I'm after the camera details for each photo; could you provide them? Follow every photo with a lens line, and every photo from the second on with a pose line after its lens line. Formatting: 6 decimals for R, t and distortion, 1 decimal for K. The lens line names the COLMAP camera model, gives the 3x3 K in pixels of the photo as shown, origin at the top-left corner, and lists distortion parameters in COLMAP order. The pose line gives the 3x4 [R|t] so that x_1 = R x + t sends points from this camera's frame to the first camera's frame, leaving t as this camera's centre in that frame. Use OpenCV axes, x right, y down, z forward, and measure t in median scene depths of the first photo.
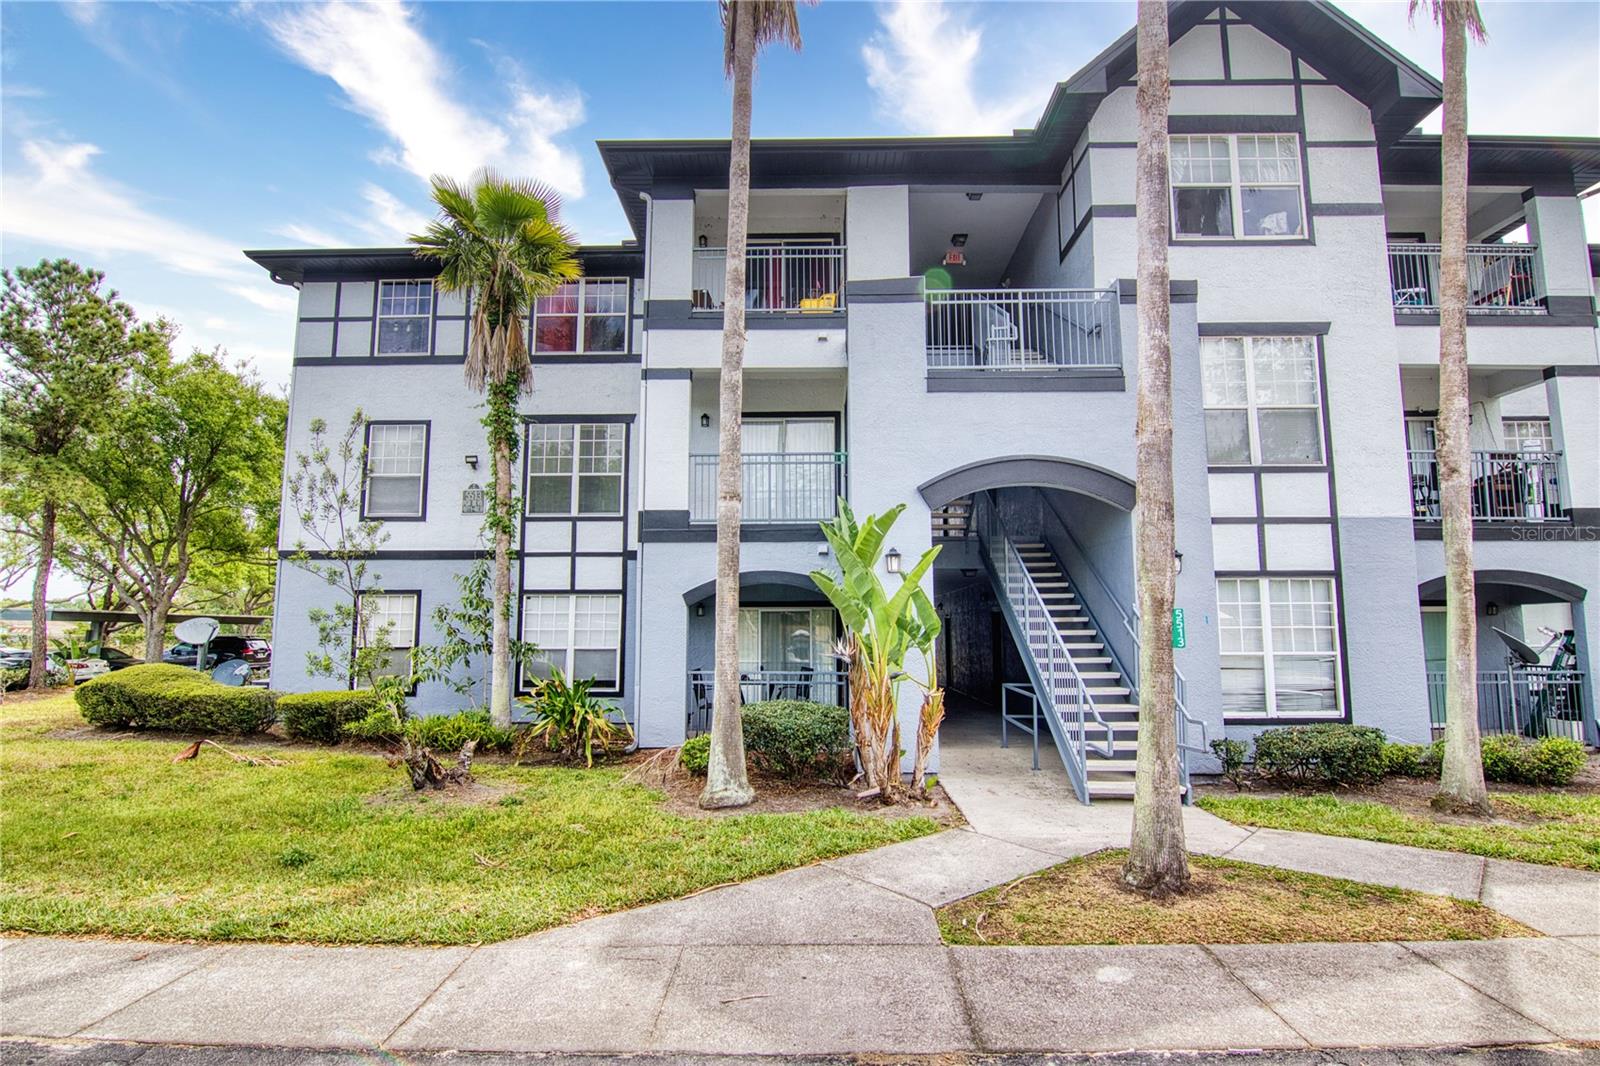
lens RADIAL K [[813.1, 0, 800.0], [0, 813.1, 533.0], [0, 0, 1]] dist [0.002569, -0.016220]
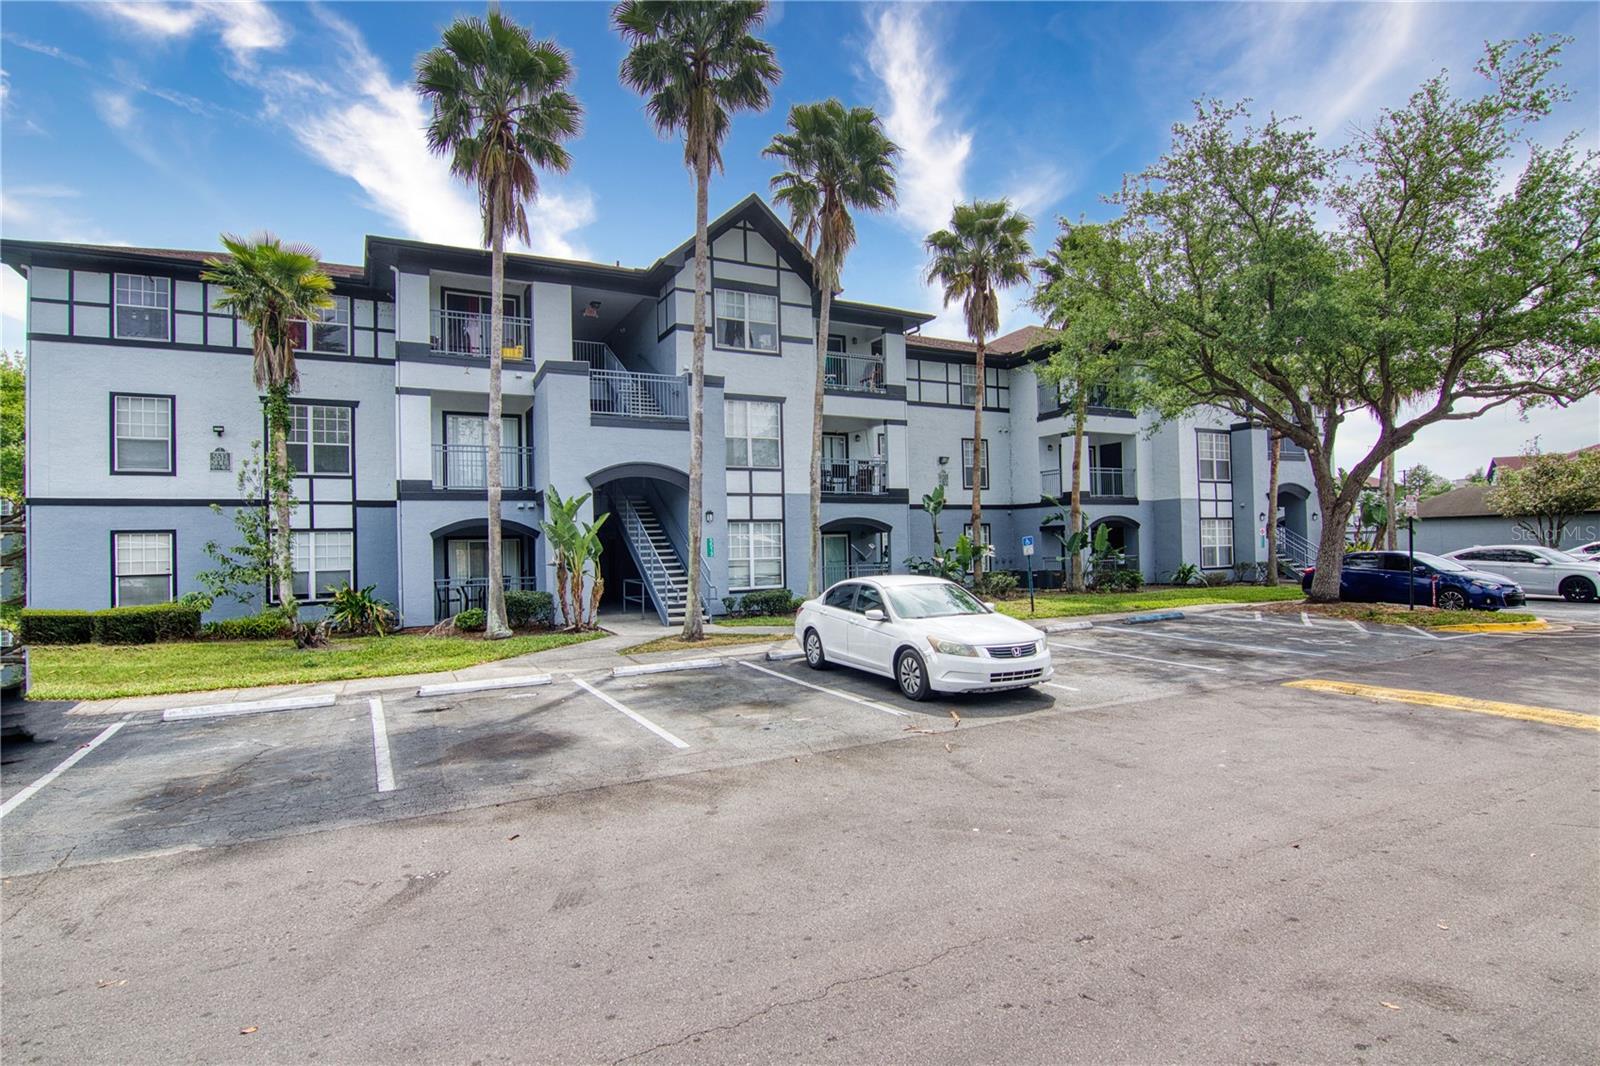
lens RADIAL K [[813.1, 0, 800.0], [0, 813.1, 533.0], [0, 0, 1]] dist [0.002569, -0.016220]
pose [[0.876489, -0.010705, 0.481304, -0.281198], [-0.034188, 0.995845, 0.084408, -0.086601], [-0.480207, -0.090438, 0.872480, -0.770566]]
